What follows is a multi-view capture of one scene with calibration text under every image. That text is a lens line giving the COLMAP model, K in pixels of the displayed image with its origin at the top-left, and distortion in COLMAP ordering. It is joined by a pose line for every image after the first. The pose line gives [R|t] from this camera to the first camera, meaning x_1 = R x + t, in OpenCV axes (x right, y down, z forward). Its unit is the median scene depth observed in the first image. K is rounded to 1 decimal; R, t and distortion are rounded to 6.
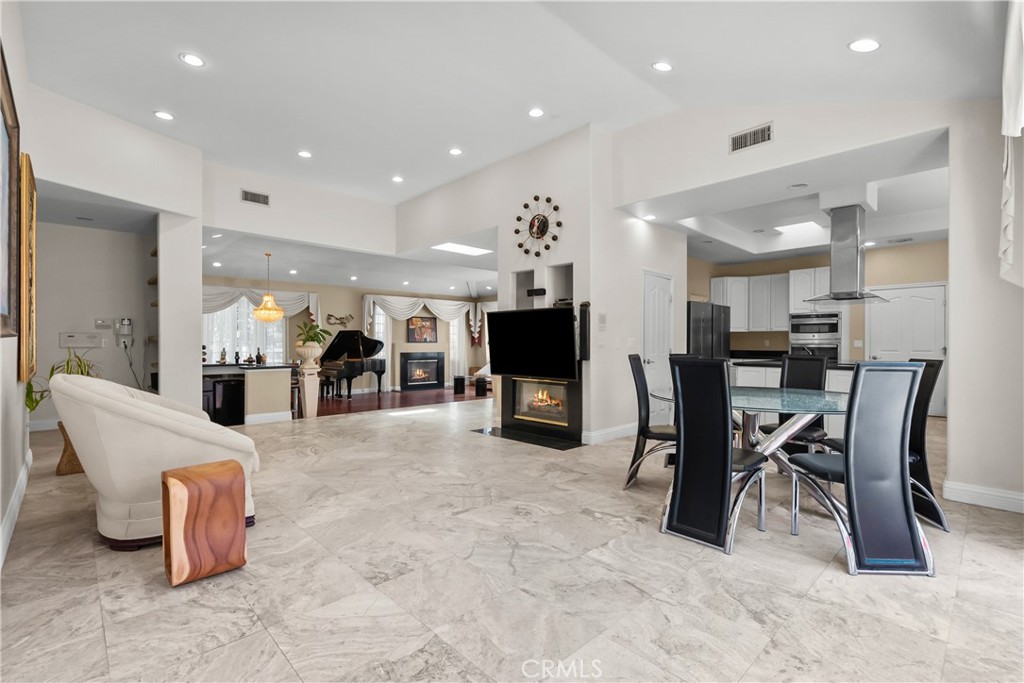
lens RADIAL K [[471.6, 0, 514.4], [0, 471.6, 339.4], [0, 0, 1]] dist [-0.002634, -0.000142]
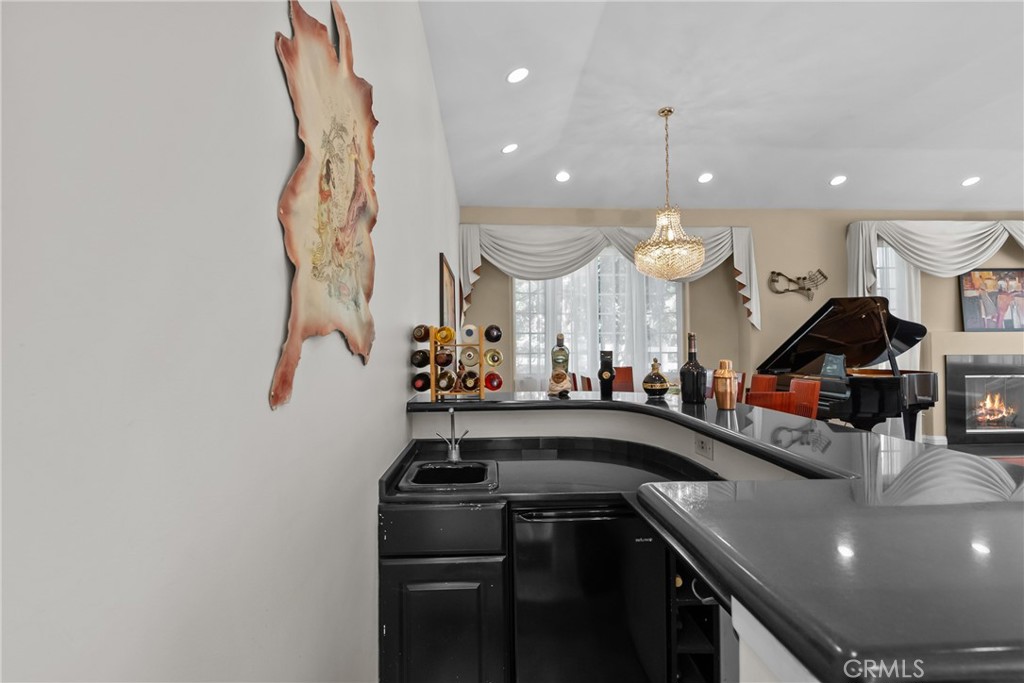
lens RADIAL K [[465.1, 0, 507.8], [0, 465.1, 344.1], [0, 0, 1]] dist [0.000858, -0.000097]
pose [[0.751266, -0.005499, -0.659977, -0.261851], [0.011476, 0.999923, 0.004733, 0.011780], [0.659900, -0.011130, 0.751271, 0.439560]]
